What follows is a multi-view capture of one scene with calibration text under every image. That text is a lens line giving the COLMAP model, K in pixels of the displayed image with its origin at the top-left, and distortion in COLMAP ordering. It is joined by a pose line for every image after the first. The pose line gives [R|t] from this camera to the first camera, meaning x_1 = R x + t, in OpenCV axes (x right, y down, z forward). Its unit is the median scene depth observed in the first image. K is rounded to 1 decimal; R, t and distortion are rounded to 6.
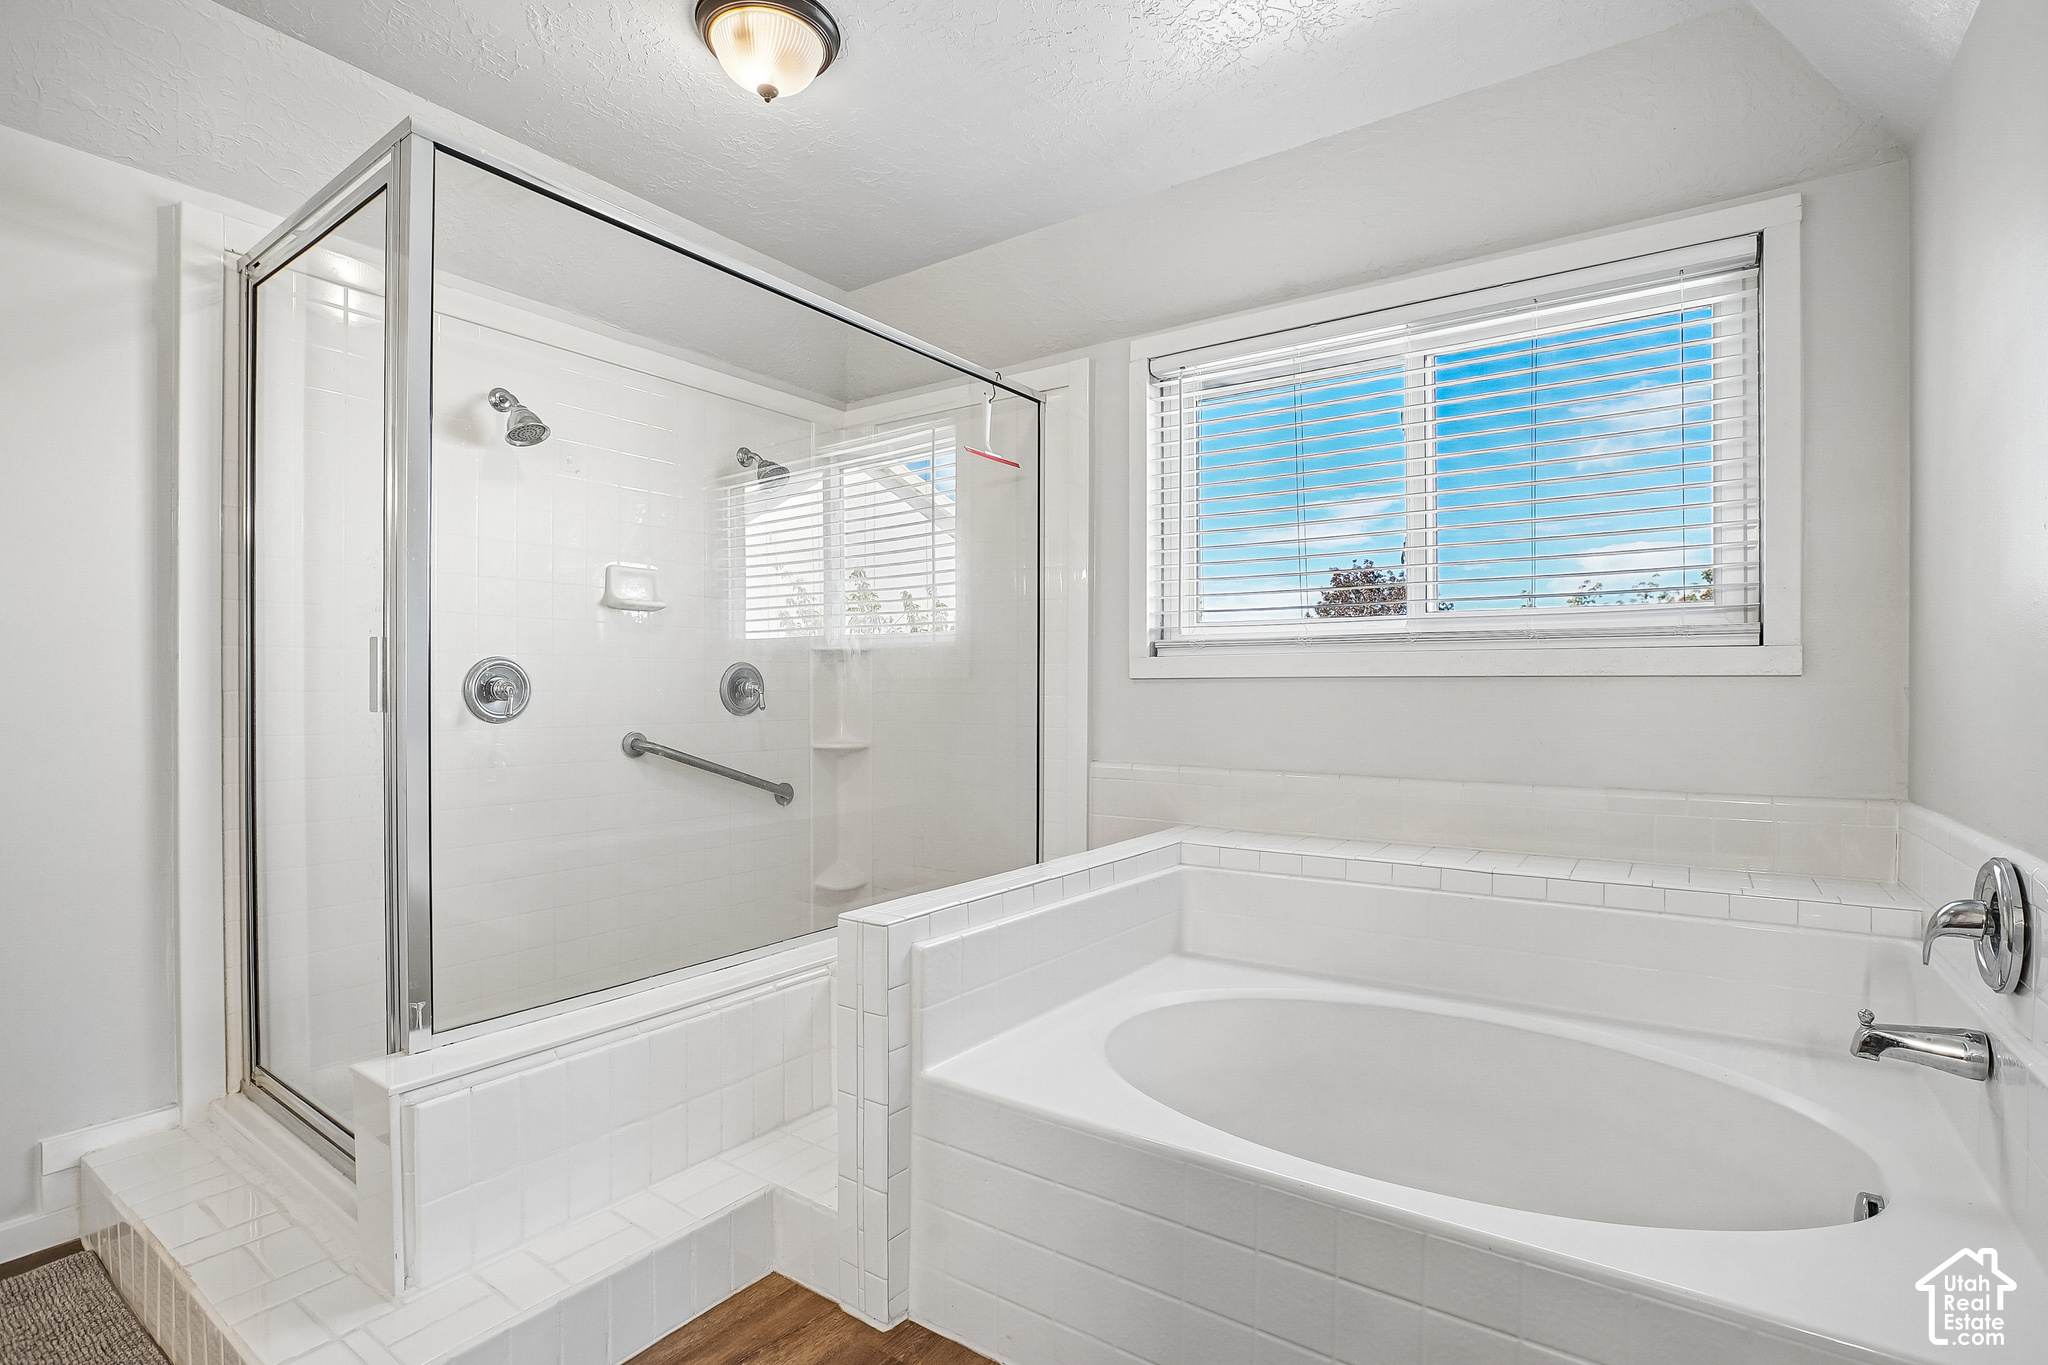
lens RADIAL K [[969.7, 0, 1034.0], [0, 969.7, 693.1], [0, 0, 1]] dist [-0.048240, 0.018502]
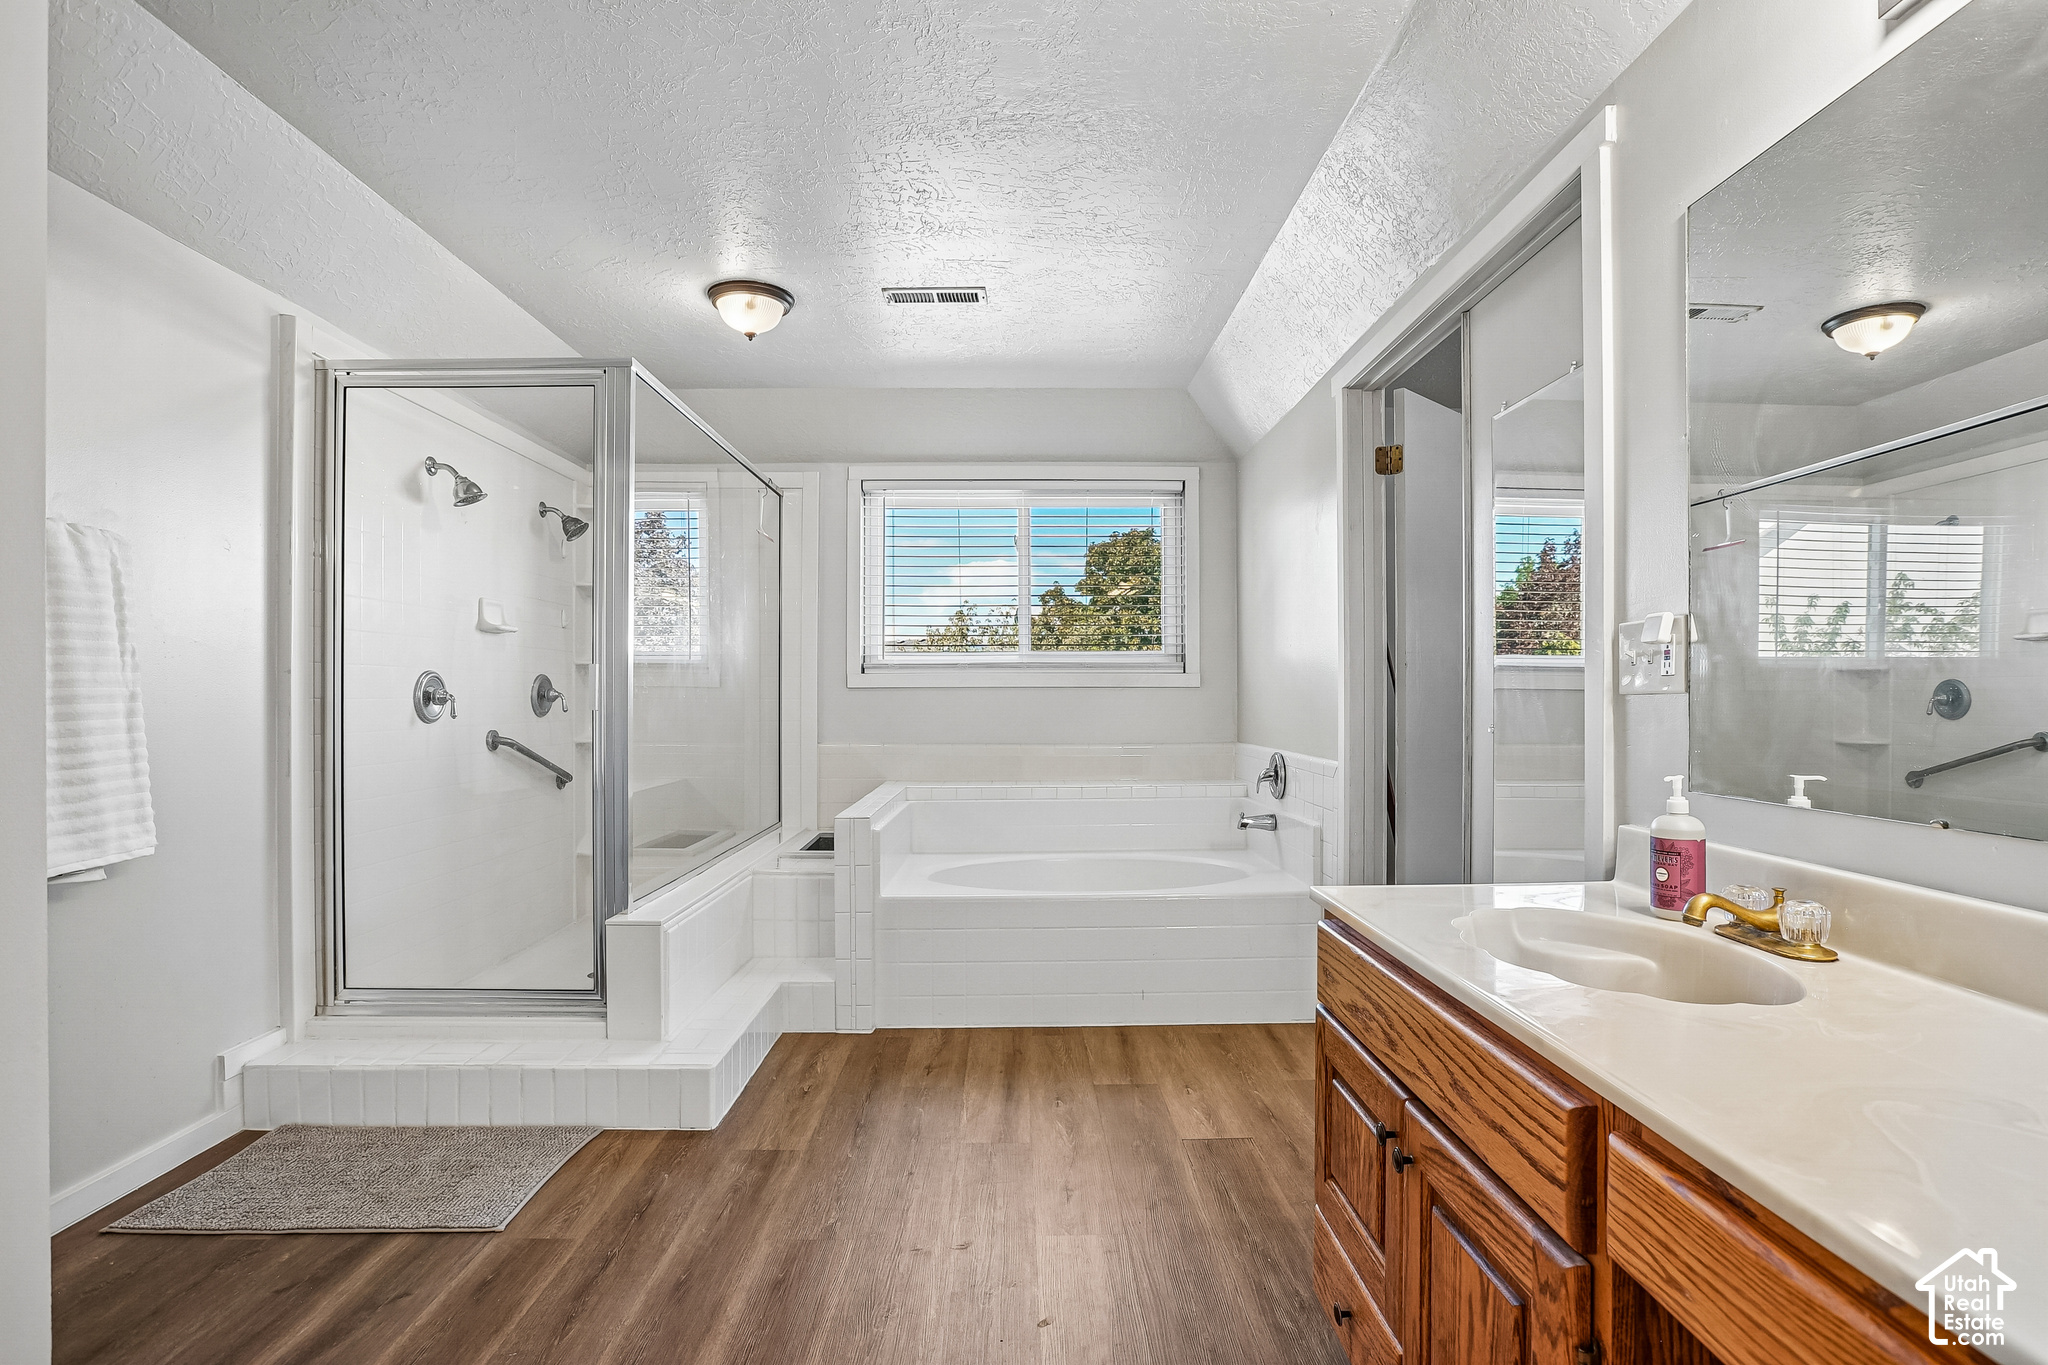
lens RADIAL K [[1033.8, 0, 1024.0], [0, 1033.8, 682.5], [0, 0, 1]] dist [0.000747, 0.000204]
pose [[0.813958, 0.003422, 0.580914, -0.878115], [0.005004, 0.999904, -0.012901, -0.001074], [-0.580902, 0.013408, 0.813863, -0.687876]]
